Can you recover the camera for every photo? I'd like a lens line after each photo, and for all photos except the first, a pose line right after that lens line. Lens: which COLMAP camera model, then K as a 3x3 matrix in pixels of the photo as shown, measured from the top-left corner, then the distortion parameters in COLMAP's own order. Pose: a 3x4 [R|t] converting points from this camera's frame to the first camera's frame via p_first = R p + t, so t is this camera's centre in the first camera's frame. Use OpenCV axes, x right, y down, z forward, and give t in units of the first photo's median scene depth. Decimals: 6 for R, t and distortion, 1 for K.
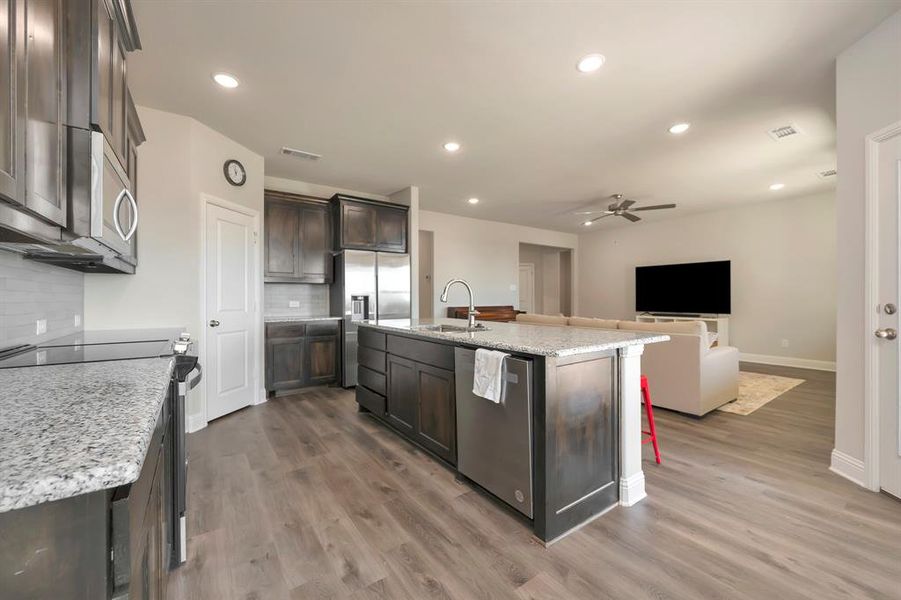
lens RADIAL K [[363.0, 0, 451.8], [0, 363.0, 298.7], [0, 0, 1]] dist [-0.002466, 0.000244]
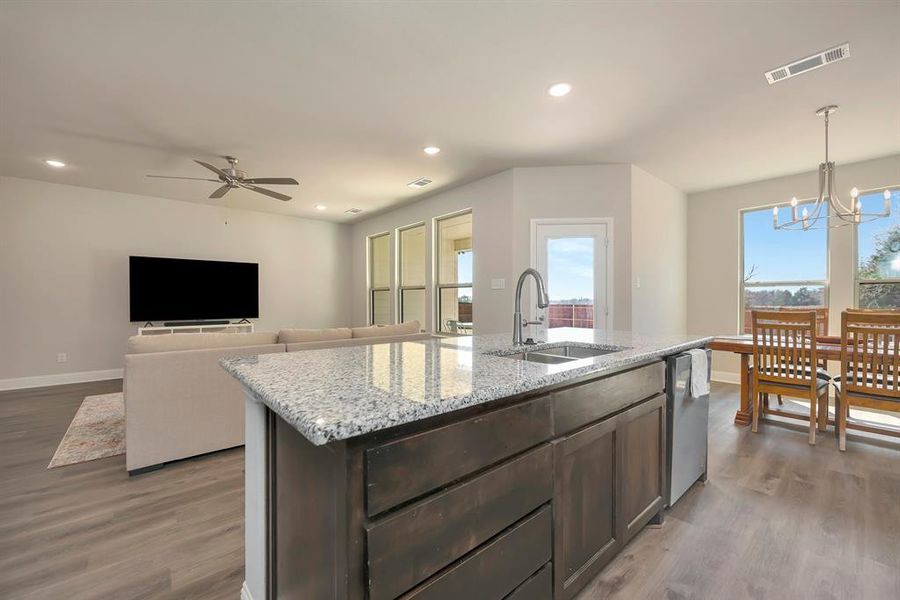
lens RADIAL K [[362.6, 0, 458.2], [0, 362.6, 301.2], [0, 0, 1]] dist [-0.002466, 0.000244]
pose [[-0.095858, 0.001030, 0.995394, -0.268075], [0.003543, 0.999993, -0.000694, -0.000524], [-0.995389, 0.003460, -0.095861, 0.549898]]
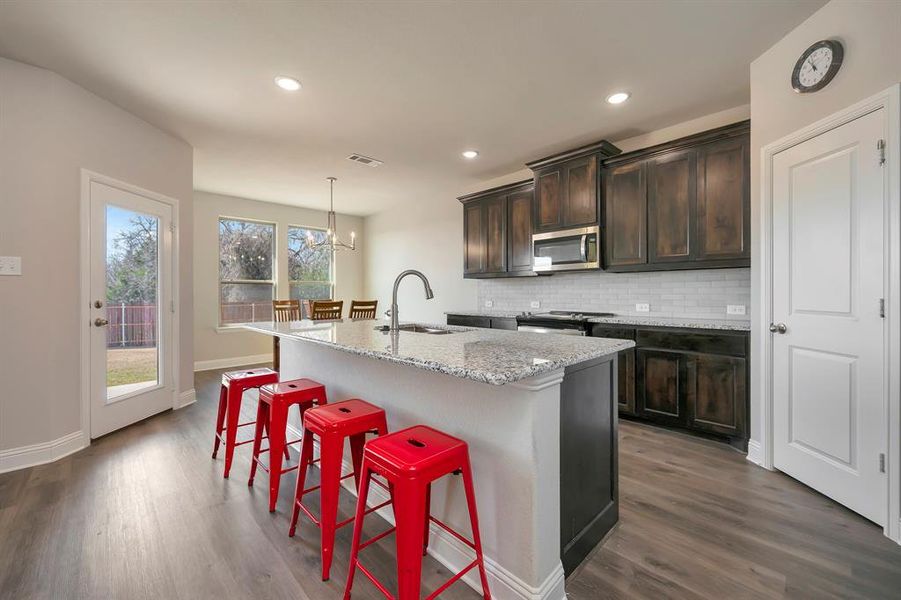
lens RADIAL K [[363.0, 0, 447.7], [0, 363.0, 291.2], [0, 0, 1]] dist [-0.002466, 0.000244]
pose [[-0.989164, 0.007434, -0.146623, 0.028003], [0.007912, 0.999965, -0.002680, -0.002689], [0.146598, -0.003811, -0.989189, 0.841194]]
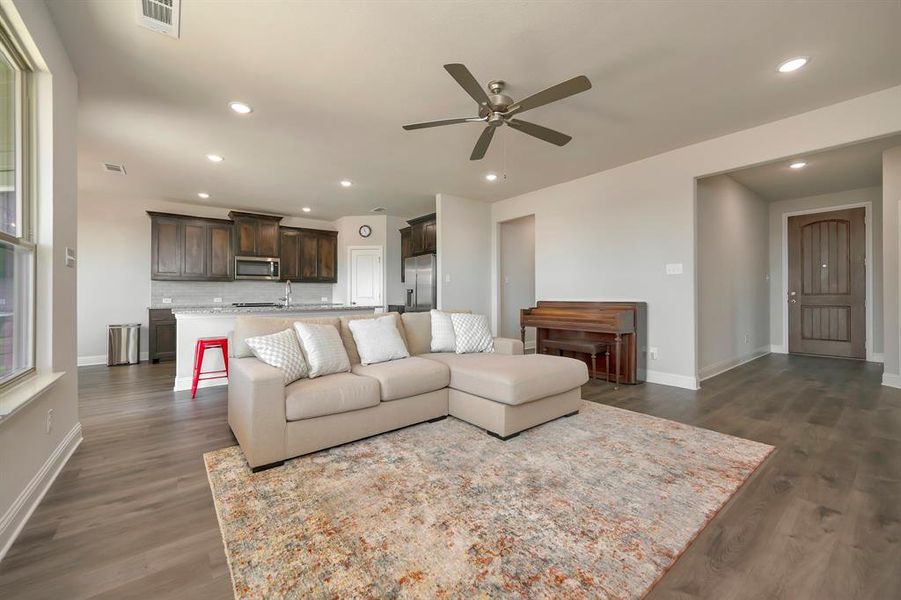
lens RADIAL K [[363.0, 0, 450.0], [0, 363.0, 295.1], [0, 0, 1]] dist [-0.002466, 0.000244]
pose [[0.029458, -0.000726, -0.999566, 0.849593], [0.002472, 0.999997, -0.000653, 0.011390], [0.999563, -0.002452, 0.029460, 0.813718]]
